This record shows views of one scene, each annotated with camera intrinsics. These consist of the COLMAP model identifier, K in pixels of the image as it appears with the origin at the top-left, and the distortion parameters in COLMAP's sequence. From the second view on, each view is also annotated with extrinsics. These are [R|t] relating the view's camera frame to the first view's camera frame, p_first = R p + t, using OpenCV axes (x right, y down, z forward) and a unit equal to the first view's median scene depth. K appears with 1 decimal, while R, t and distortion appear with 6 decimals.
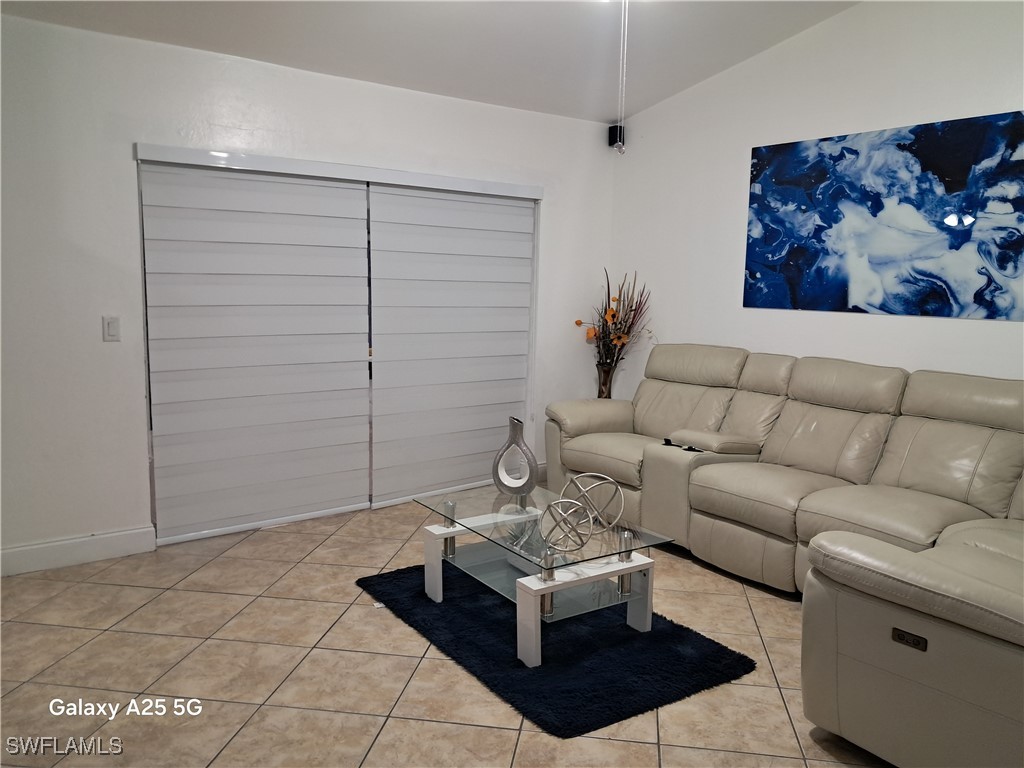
lens RADIAL K [[807.2, 0, 509.3], [0, 807.2, 384.2], [0, 0, 1]] dist [0.039743, -0.070839]
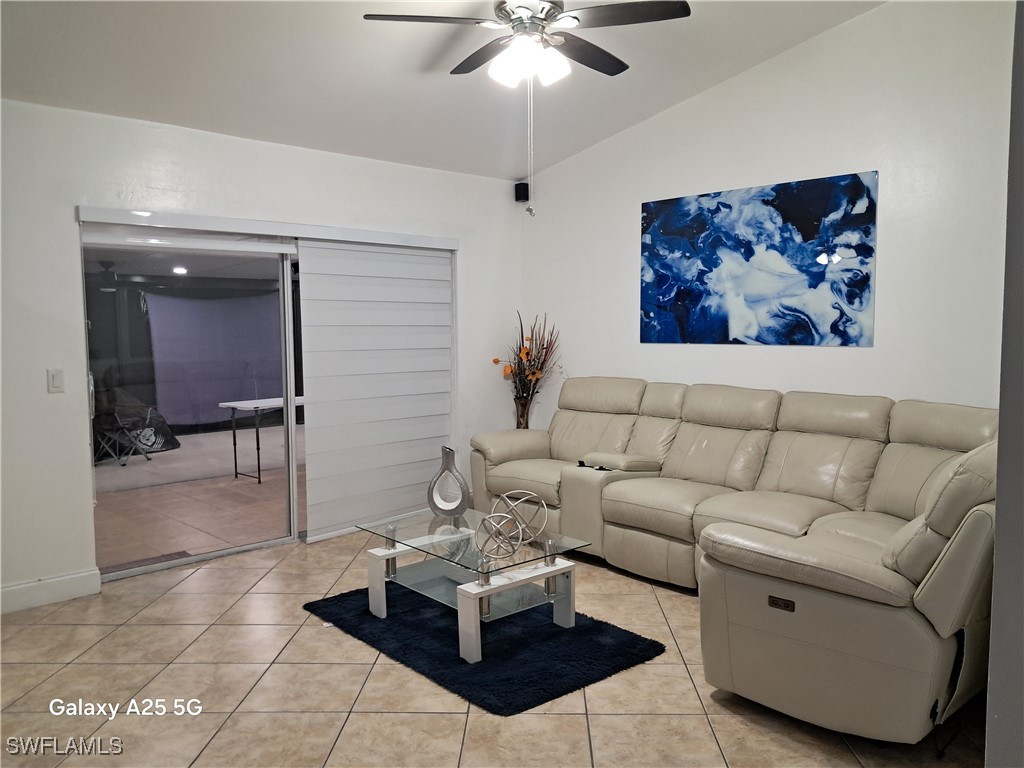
lens RADIAL K [[807.2, 0, 510.9], [0, 807.2, 384.6], [0, 0, 1]] dist [0.039743, -0.070839]
pose [[0.992804, -0.035690, 0.114306, -0.028584], [0.041495, 0.997946, -0.048814, 0.013887], [-0.112329, 0.053205, 0.992246, -0.120947]]
